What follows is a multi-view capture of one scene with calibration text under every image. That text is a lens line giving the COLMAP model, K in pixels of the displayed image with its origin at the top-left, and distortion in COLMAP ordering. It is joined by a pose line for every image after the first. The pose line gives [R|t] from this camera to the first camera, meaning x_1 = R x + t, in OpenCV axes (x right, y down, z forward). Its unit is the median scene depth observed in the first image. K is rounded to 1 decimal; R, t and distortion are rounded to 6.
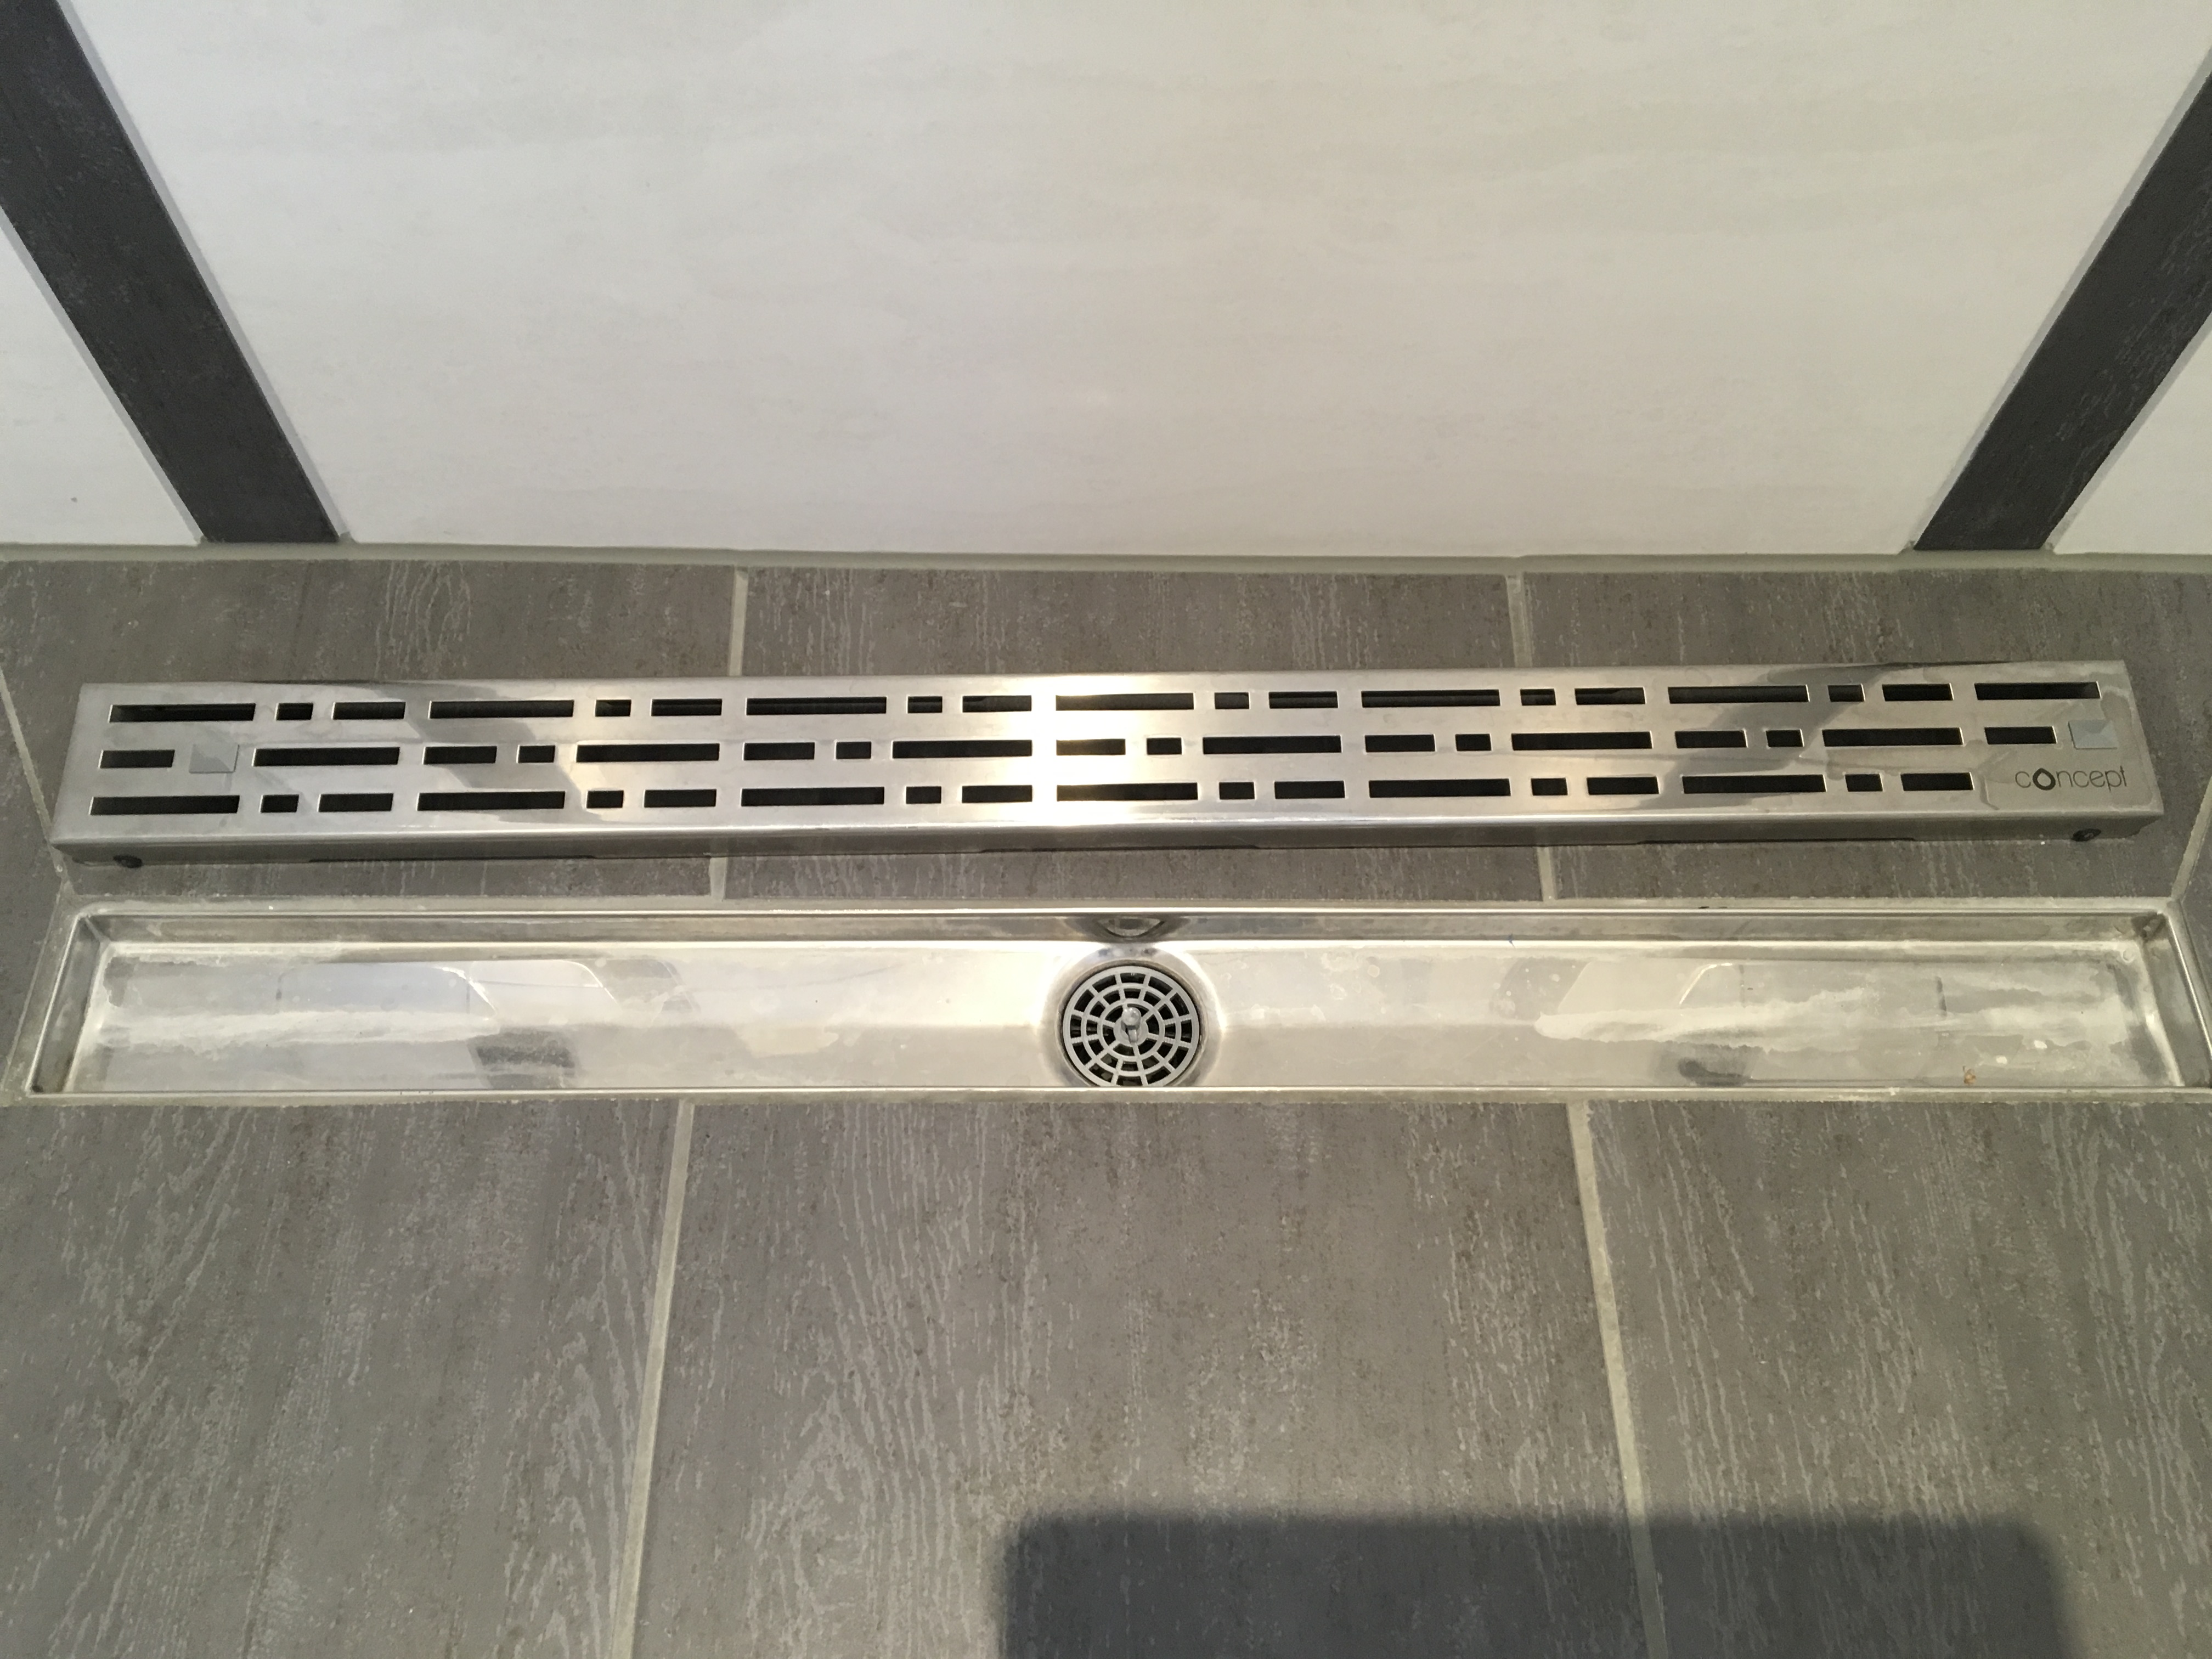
lens RADIAL K [[1874.6, 0, 1106.0], [0, 1874.6, 829.5], [0, 0, 1]] dist [-0.000181, -0.000800]
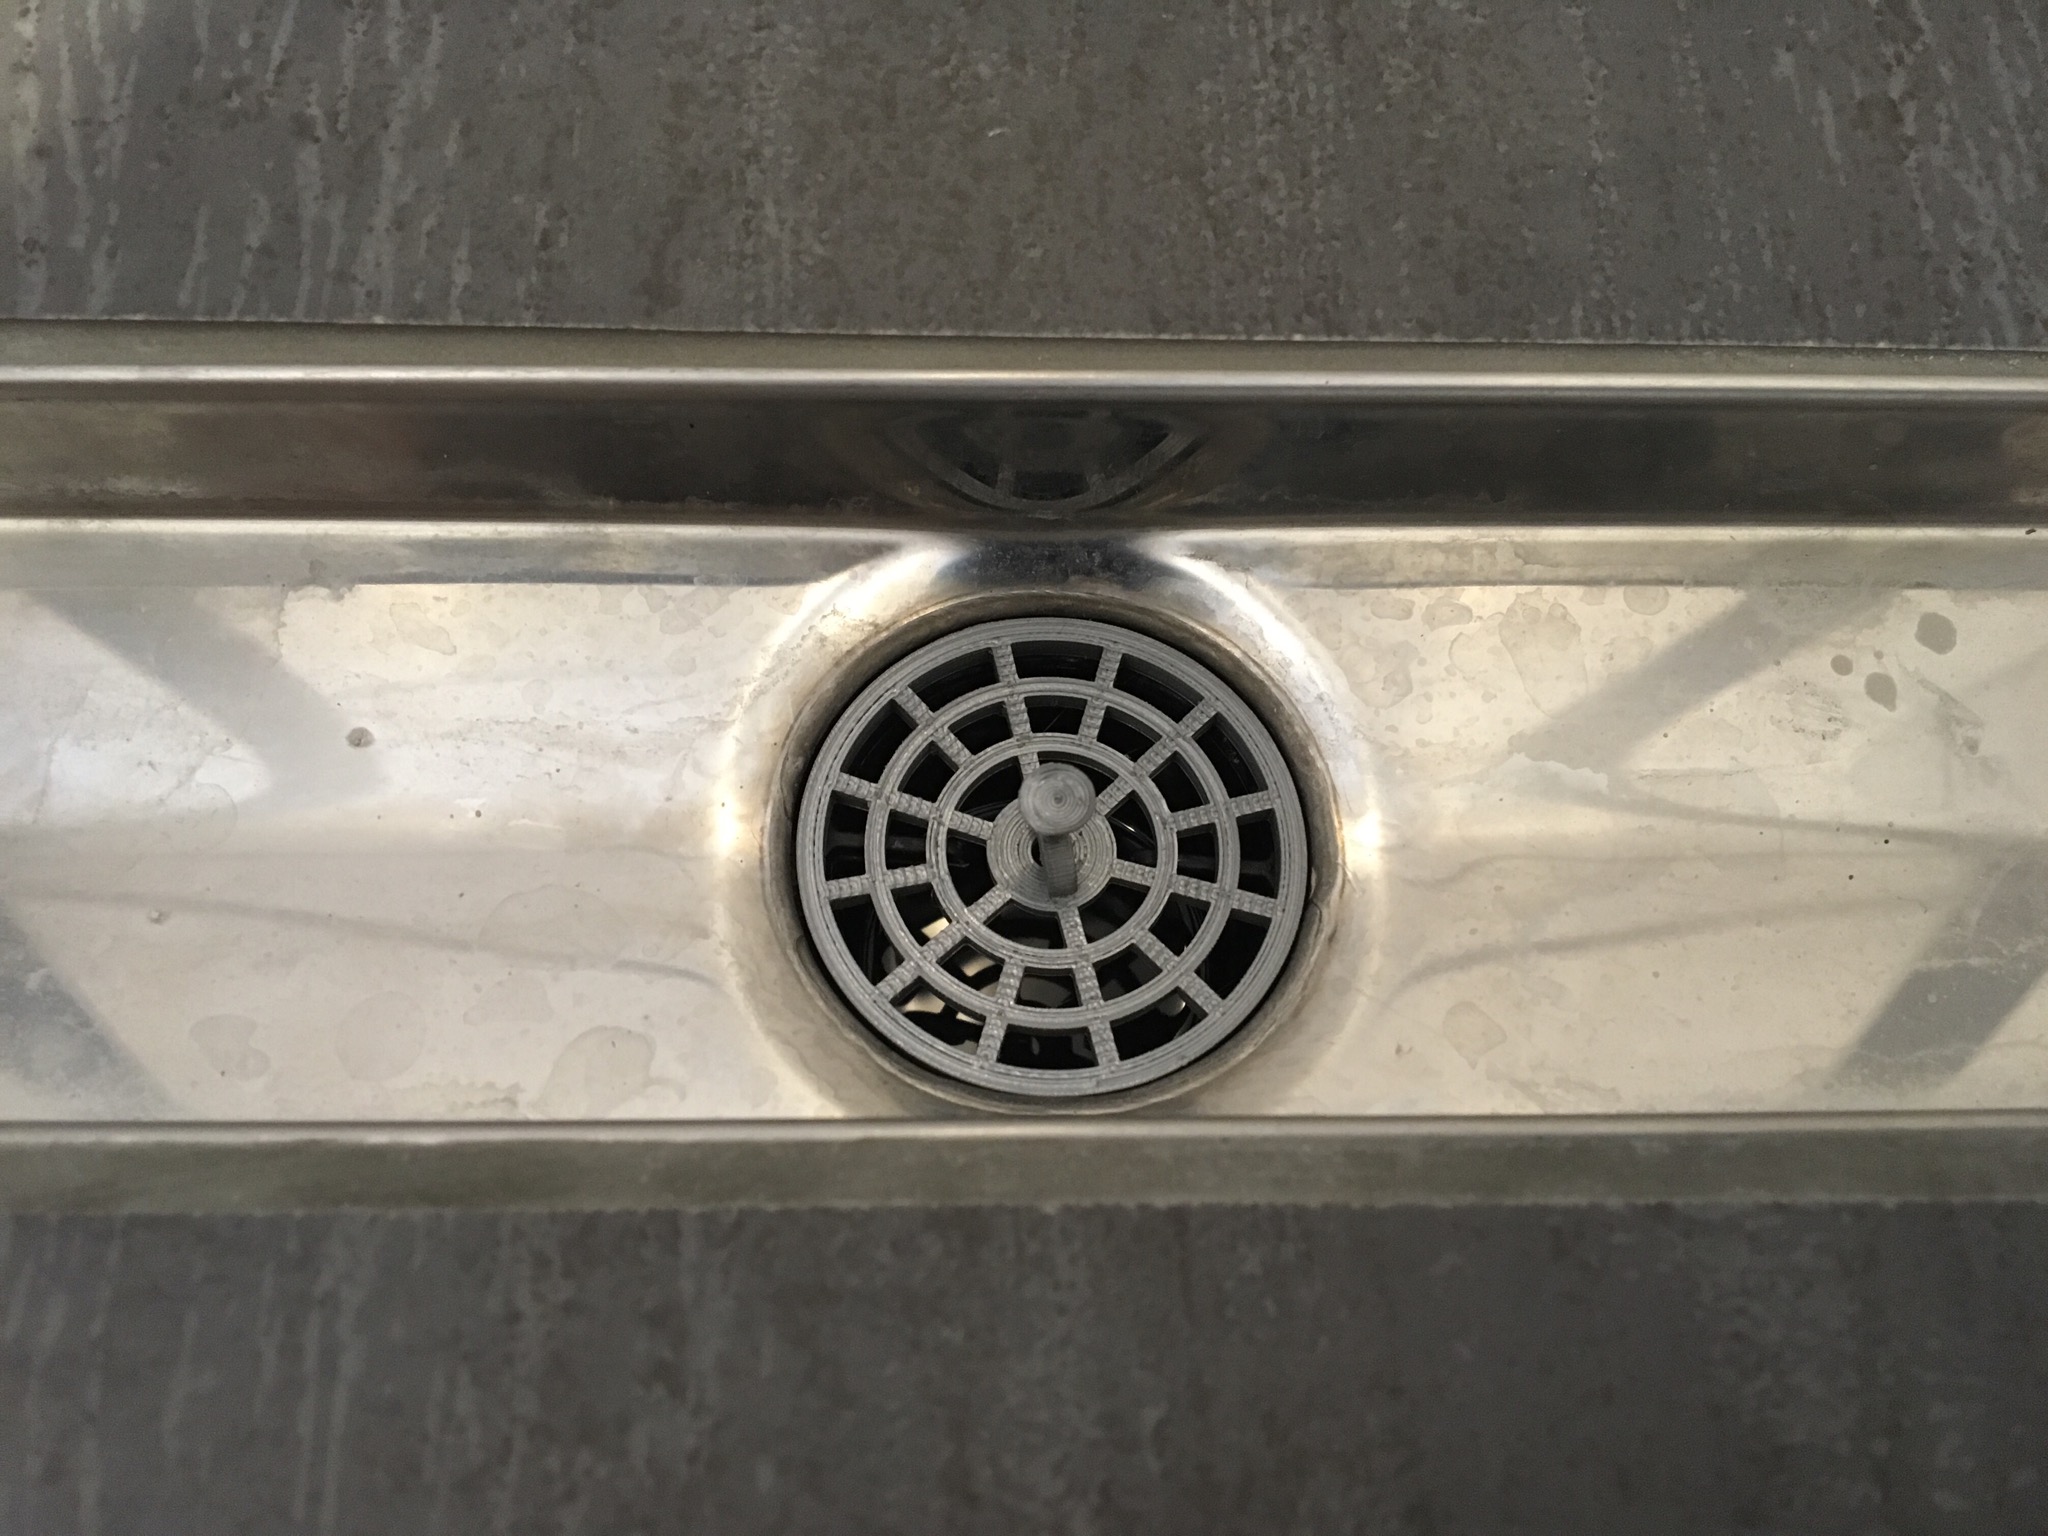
lens RADIAL K [[1735.6, 0, 1024.0], [0, 1735.6, 768.0], [0, 0, 1]] dist [-0.000181, -0.000800]
pose [[0.999788, 0.001752, 0.020540, 0.004248], [-0.003555, 0.996108, 0.088069, 0.073907], [-0.020306, -0.088123, 0.995903, 0.756640]]
